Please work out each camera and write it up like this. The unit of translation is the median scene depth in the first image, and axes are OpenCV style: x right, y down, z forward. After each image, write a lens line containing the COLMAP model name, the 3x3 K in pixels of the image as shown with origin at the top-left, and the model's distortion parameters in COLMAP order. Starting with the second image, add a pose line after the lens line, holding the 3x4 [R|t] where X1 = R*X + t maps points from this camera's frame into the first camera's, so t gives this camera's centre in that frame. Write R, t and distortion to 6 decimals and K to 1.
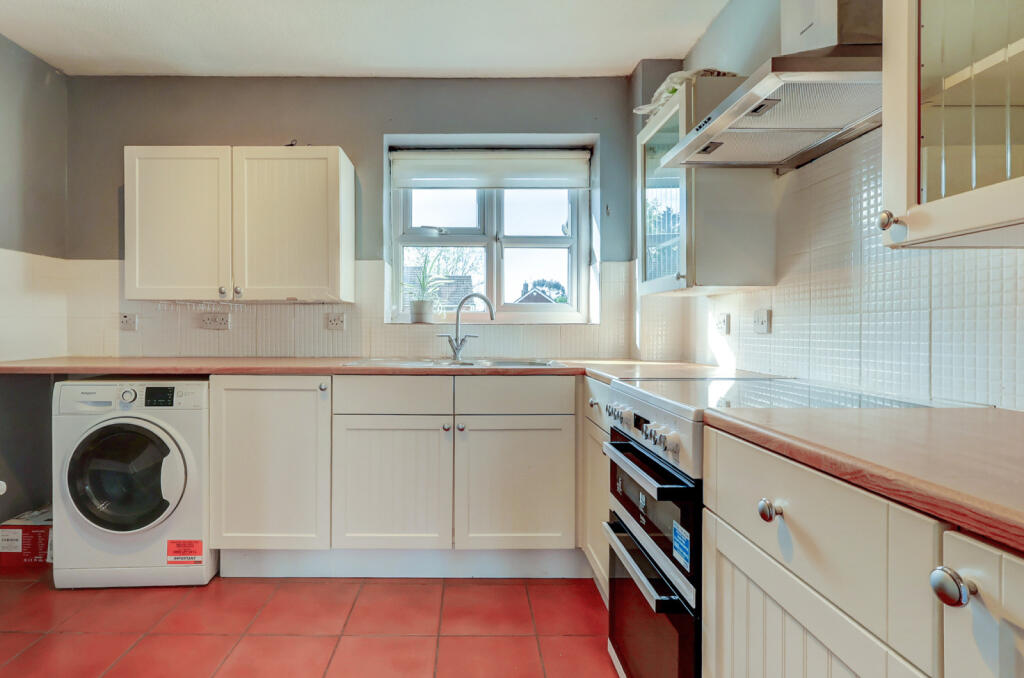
lens RADIAL K [[530.9, 0, 511.3], [0, 530.9, 328.3], [0, 0, 1]] dist [-0.000505, -0.000063]
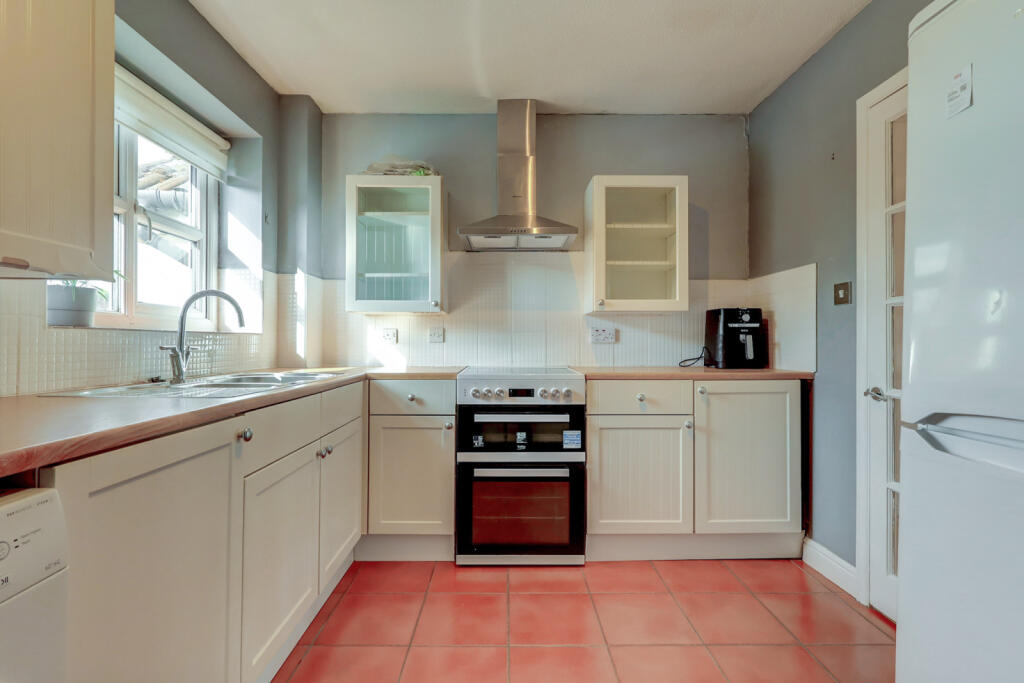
lens RADIAL K [[483.6, 0, 512.0], [0, 483.6, 341.5], [0, 0, 1]] dist [0.000427, 0.000198]
pose [[-0.008801, 0.001125, 0.999961, -0.900877], [0.000853, 0.999999, -0.001117, 0.008129], [-0.999961, 0.000843, -0.008802, 0.698070]]
